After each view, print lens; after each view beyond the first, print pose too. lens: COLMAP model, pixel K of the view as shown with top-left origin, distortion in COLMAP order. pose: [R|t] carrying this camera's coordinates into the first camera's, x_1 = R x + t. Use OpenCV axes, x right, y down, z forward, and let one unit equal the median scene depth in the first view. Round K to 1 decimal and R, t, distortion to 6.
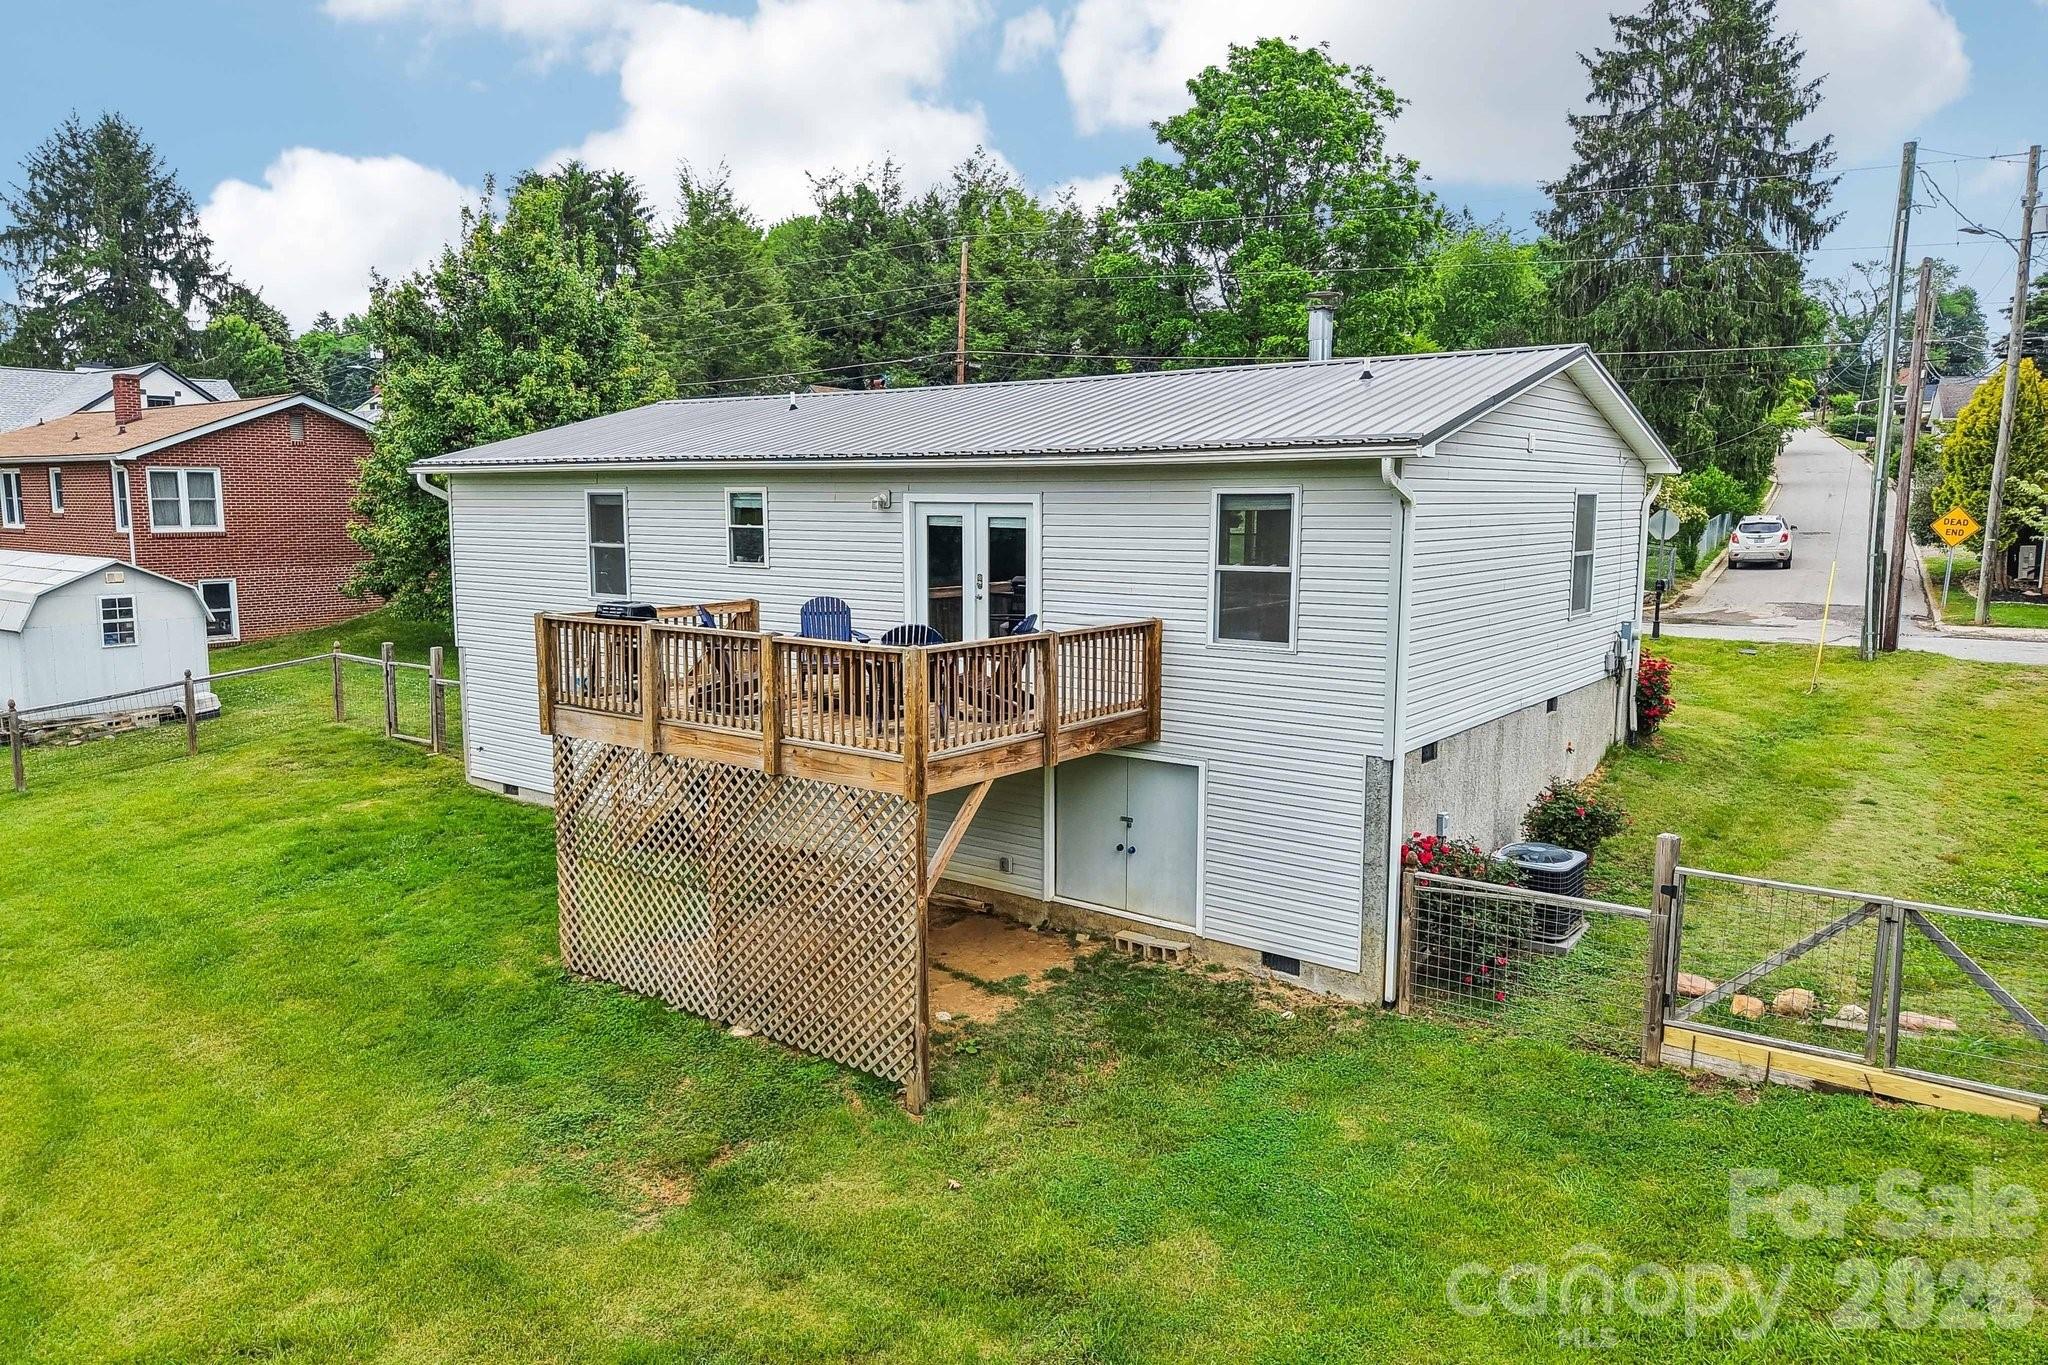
lens RADIAL K [[1445.9, 0, 1293.1], [0, 1445.9, 686.2], [0, 0, 1]] dist [0.027209, -0.001376]
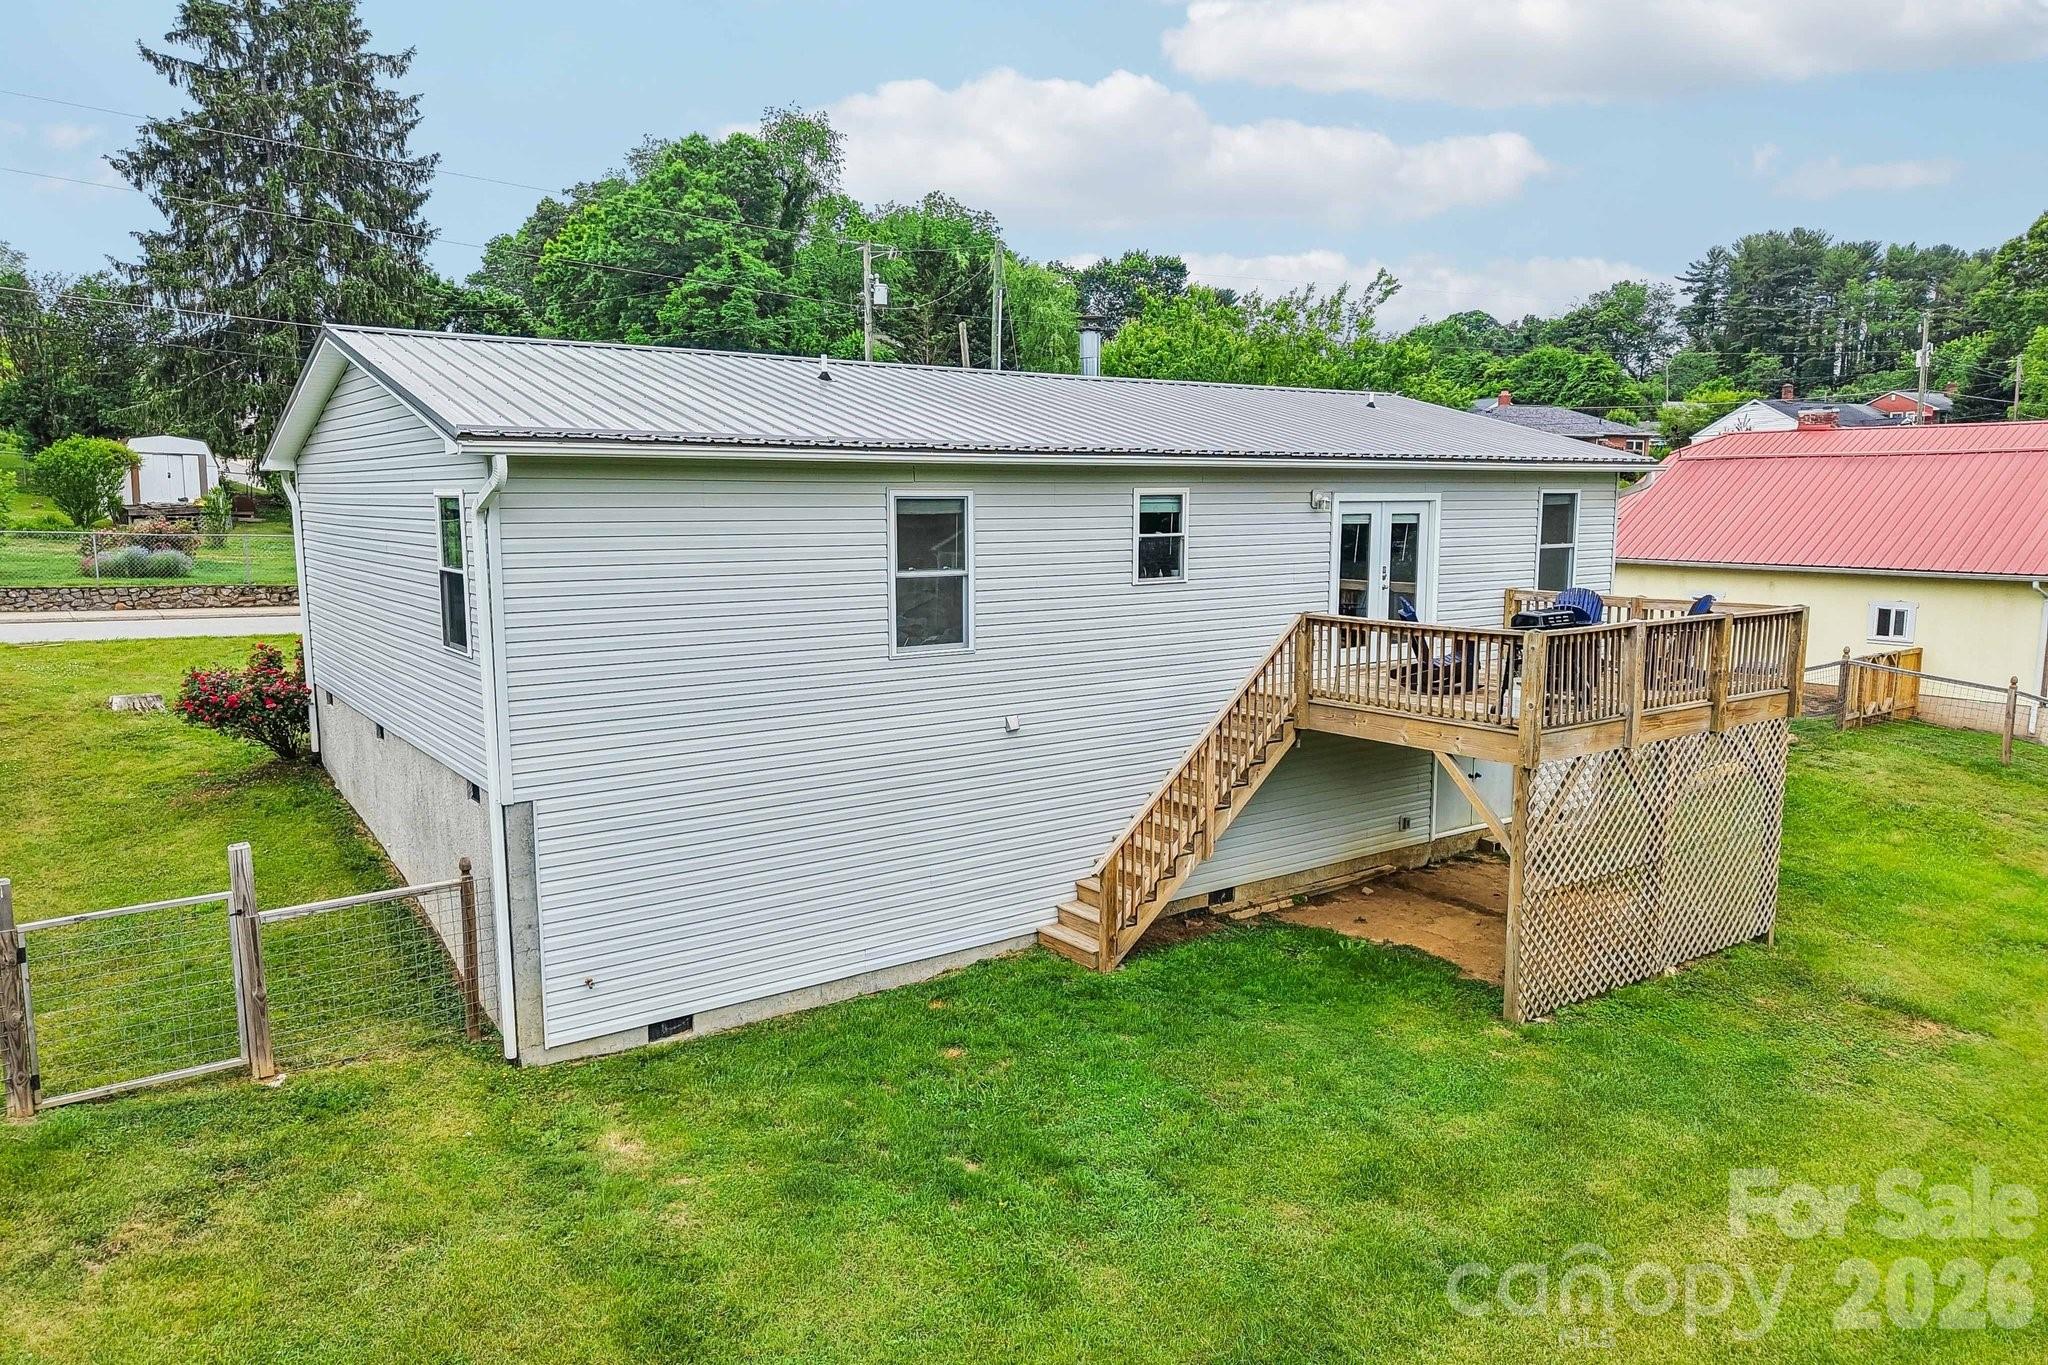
lens RADIAL K [[1386.8, 0, 1005.2], [0, 1386.8, 677.4], [0, 0, 1]] dist [0.006138, -0.007840]
pose [[0.333851, -0.123699, 0.934474, -1.177619], [0.130928, 0.987828, 0.083986, -0.108871], [-0.933489, 0.094310, 0.345983, 0.823566]]
